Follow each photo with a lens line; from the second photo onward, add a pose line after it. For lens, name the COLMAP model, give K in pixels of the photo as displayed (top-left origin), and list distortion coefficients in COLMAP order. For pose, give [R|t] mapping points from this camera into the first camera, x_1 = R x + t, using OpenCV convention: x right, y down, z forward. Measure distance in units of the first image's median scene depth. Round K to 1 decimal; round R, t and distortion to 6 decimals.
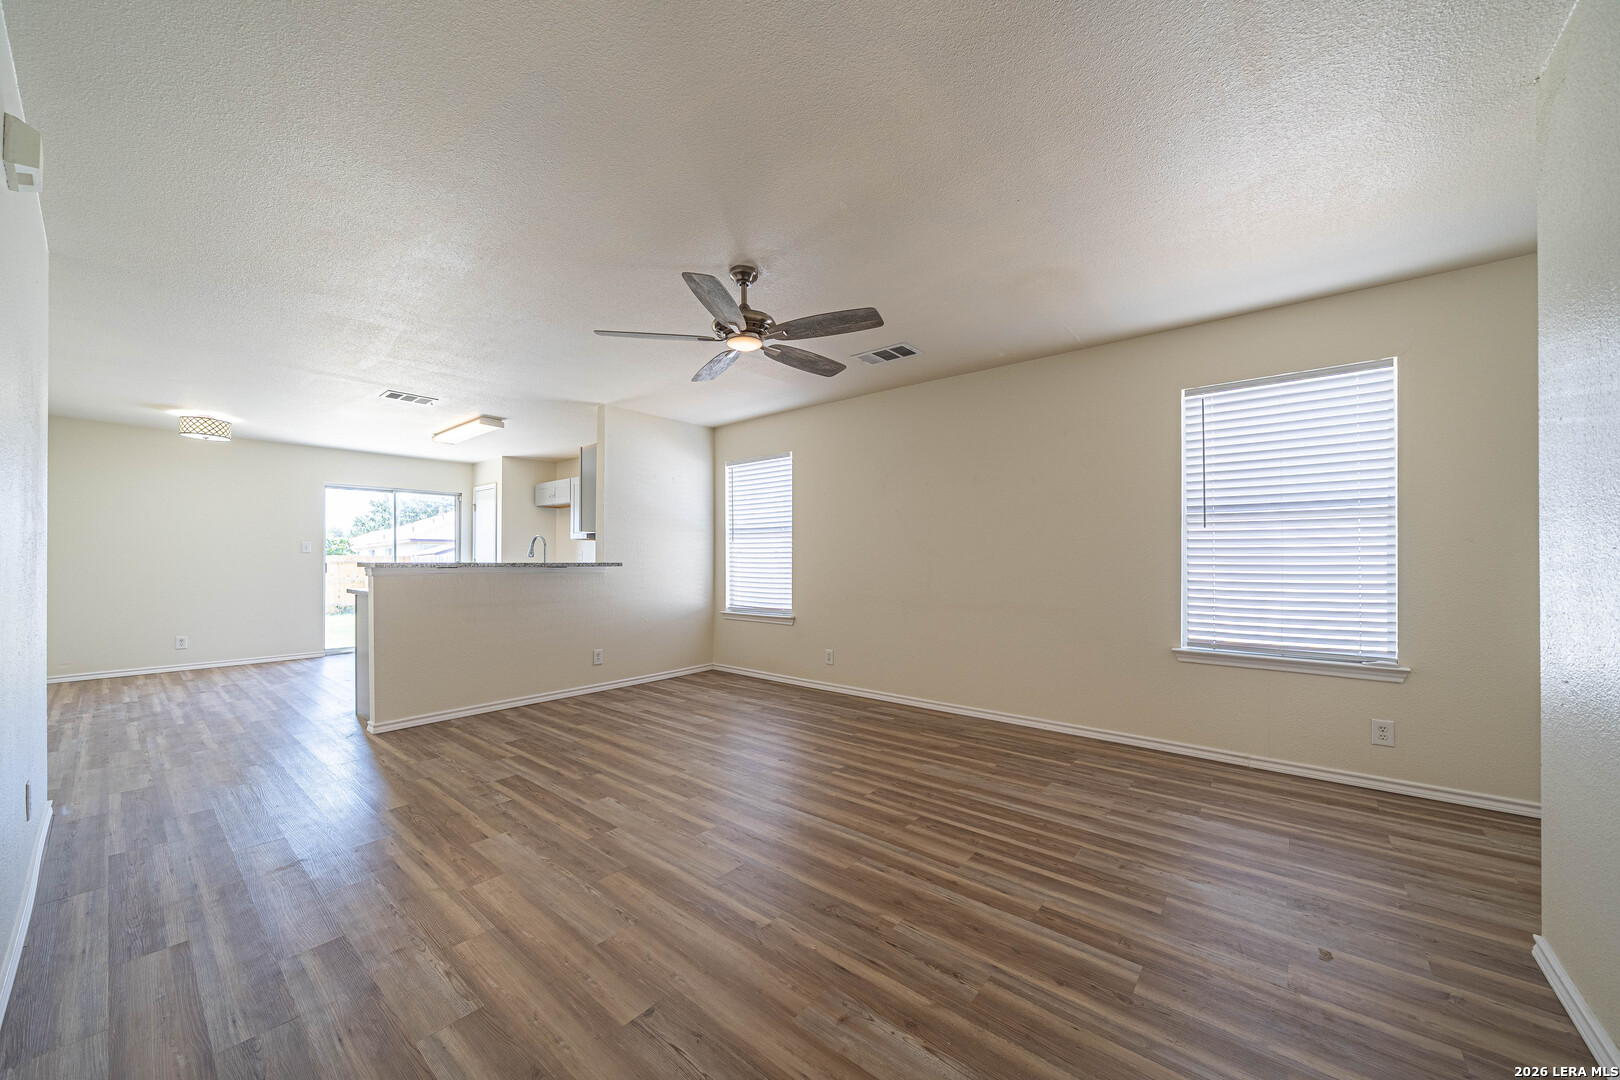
lens RADIAL K [[584.8, 0, 801.3], [0, 584.8, 556.2], [0, 0, 1]] dist [-0.001277, -0.000180]
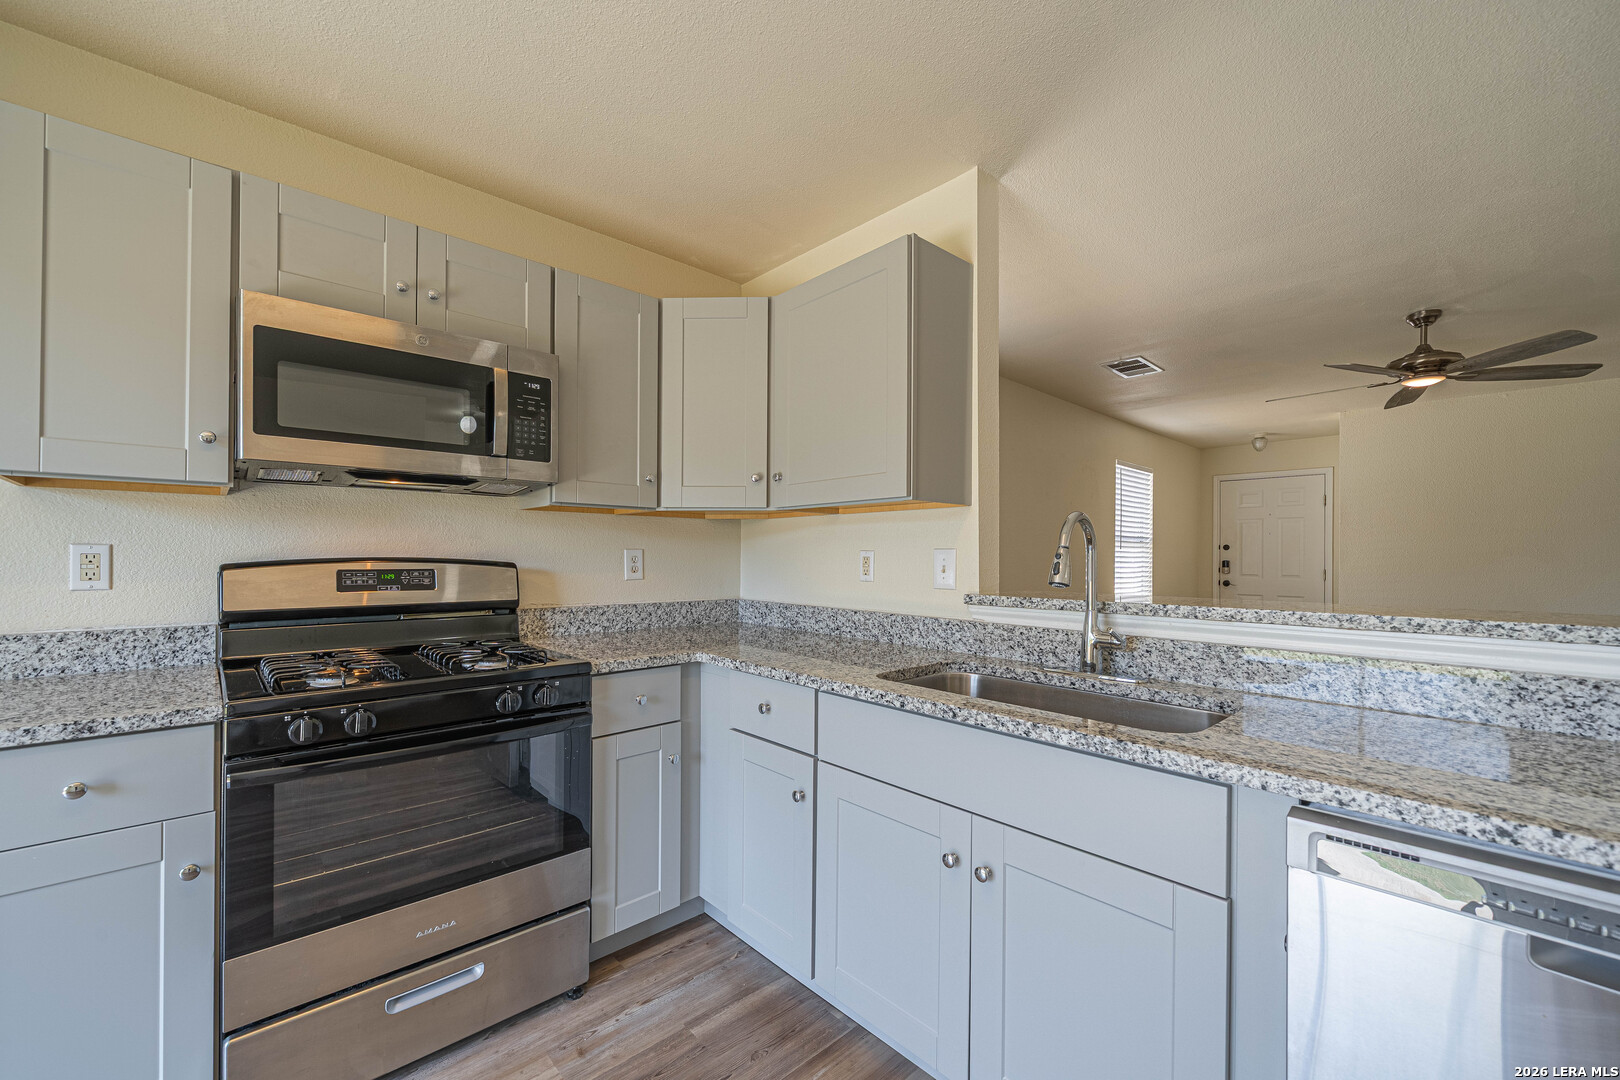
lens RADIAL K [[651.3, 0, 810.5], [0, 651.3, 559.3], [0, 0, 1]] dist [0.000095, -0.000054]
pose [[0.119777, -0.002536, 0.992798, -1.338790], [-0.011841, 0.999922, 0.003983, -0.021671], [-0.992730, -0.012233, 0.119737, 1.846557]]
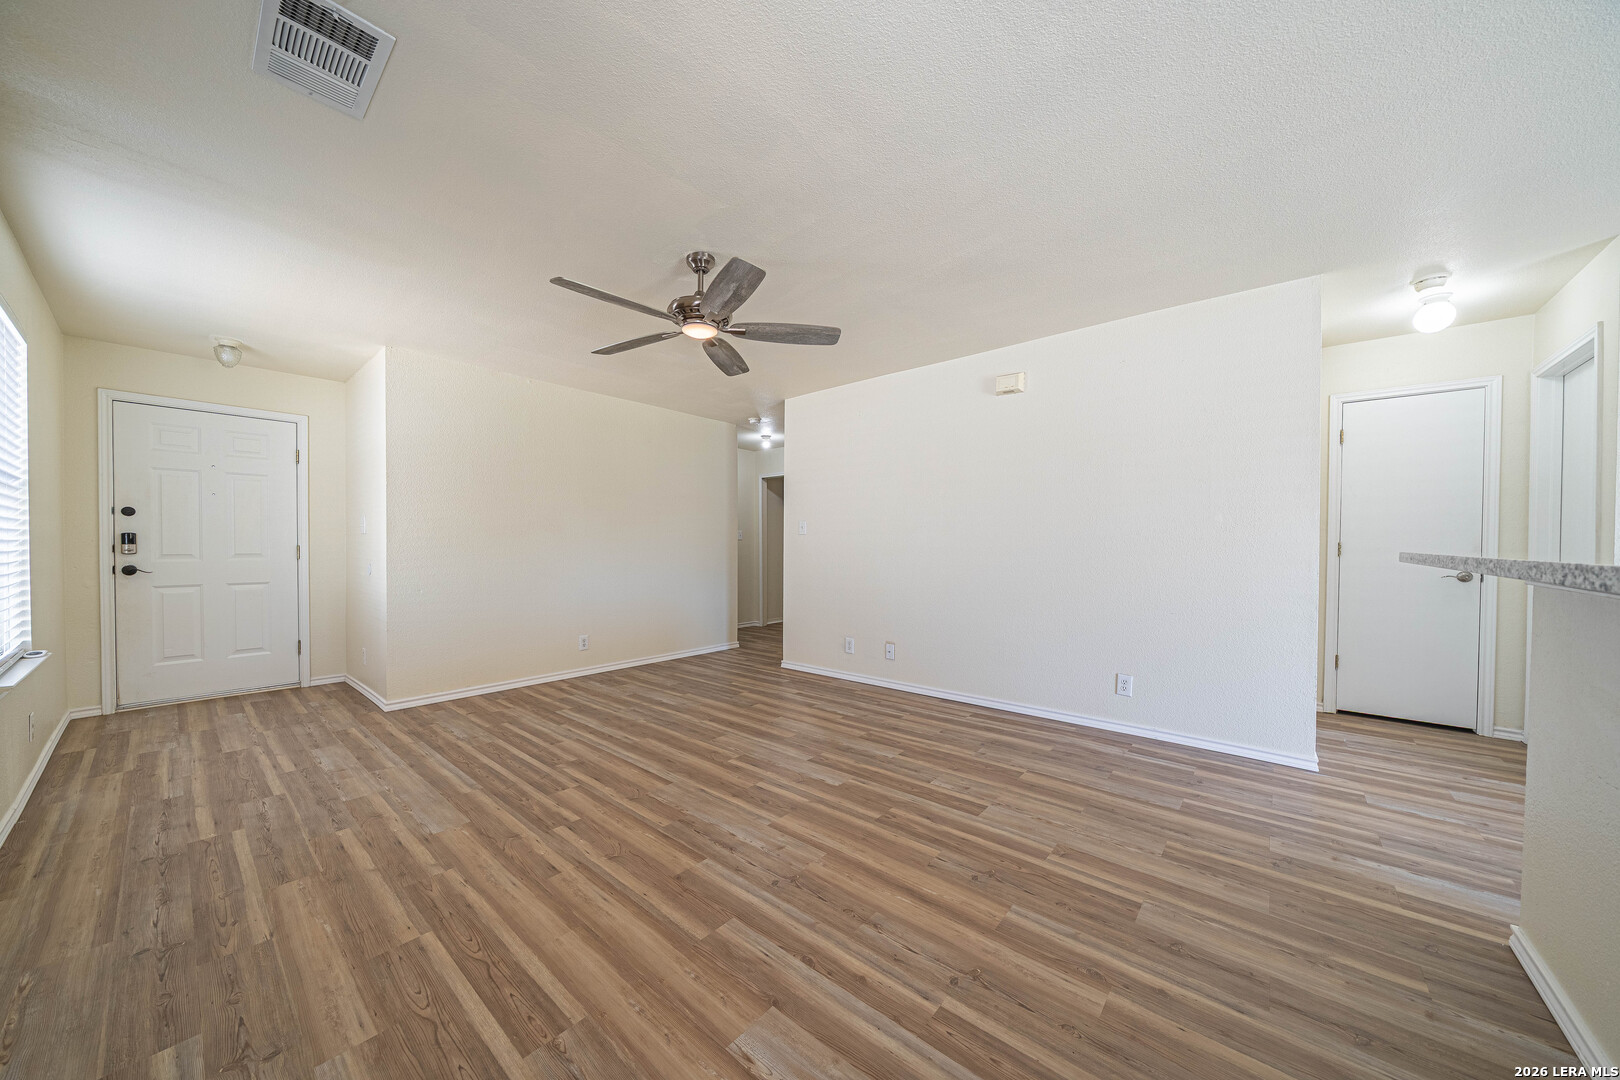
lens RADIAL K [[556.2, 0, 799.1], [0, 556.2, 550.3], [0, 0, 1]] dist [-0.005518, 0.000033]
pose [[-0.999843, -0.000622, 0.017686, -0.265696], [-0.000620, 1.000000, 0.000094, 0.013258], [-0.017686, 0.000083, -0.999844, 1.822269]]
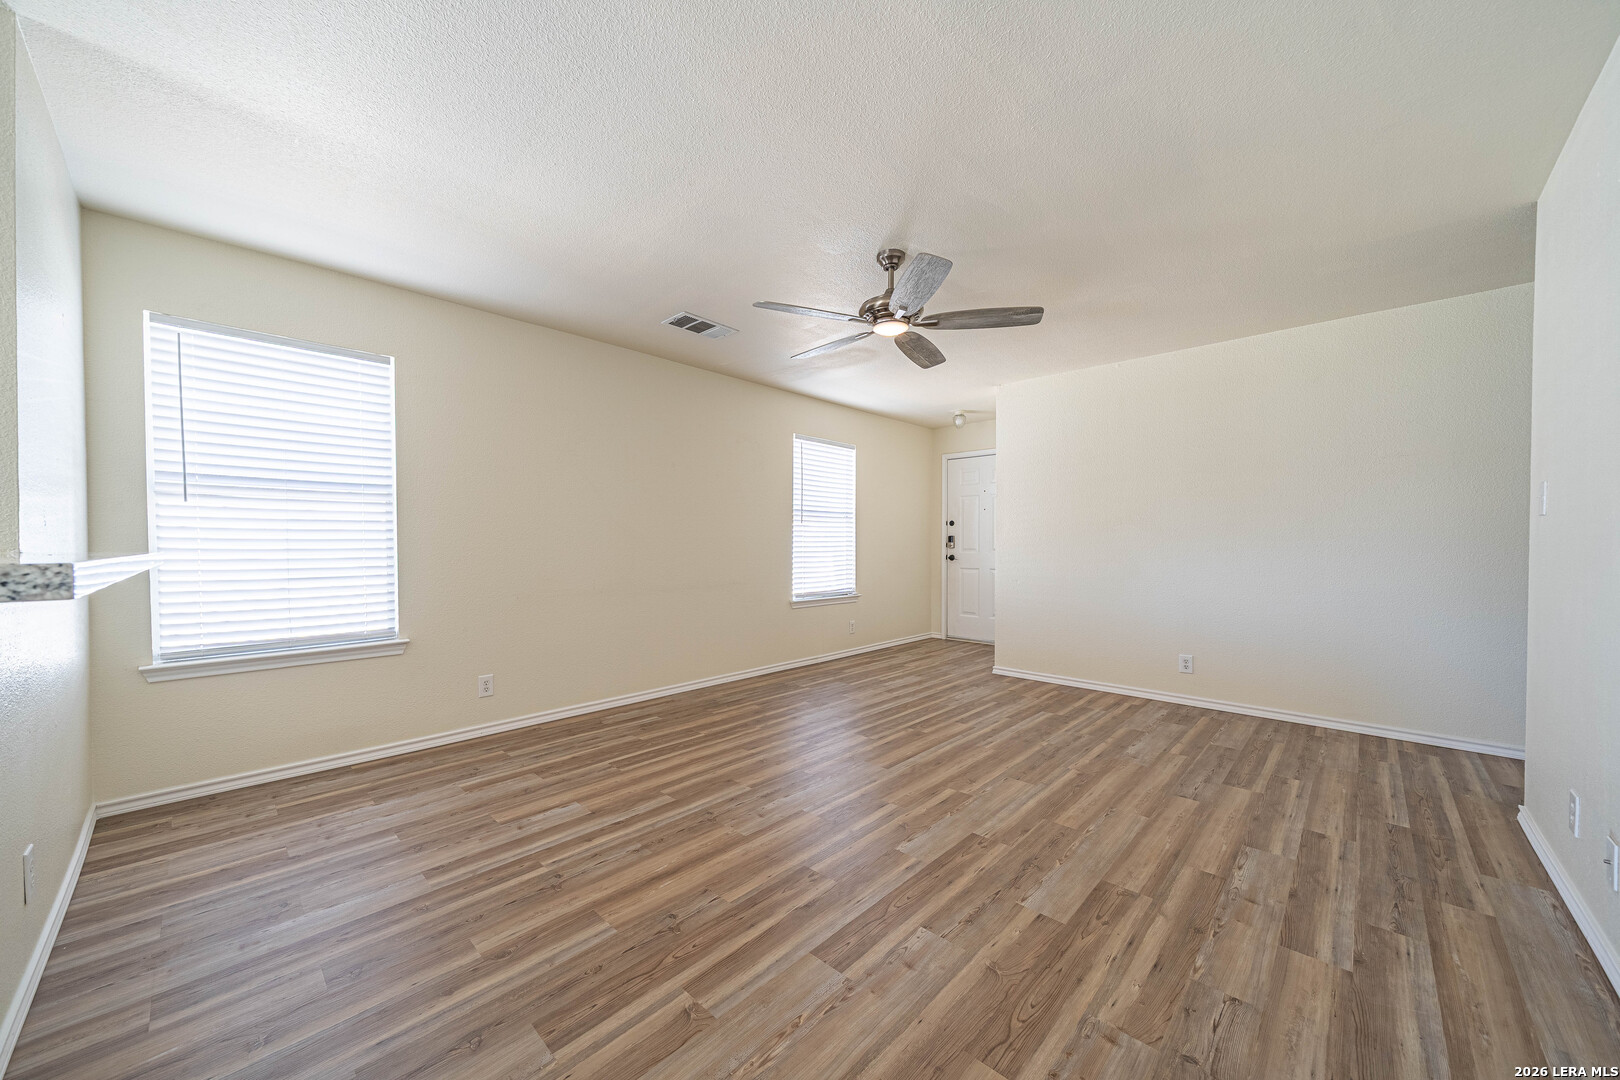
lens RADIAL K [[584.8, 0, 801.3], [0, 584.8, 556.2], [0, 0, 1]] dist [-0.001277, -0.000180]
pose [[0.068240, -0.022178, 0.997422, -1.039173], [-0.006327, 0.999723, 0.022662, 0.005700], [-0.997649, -0.007858, 0.068080, 1.010008]]
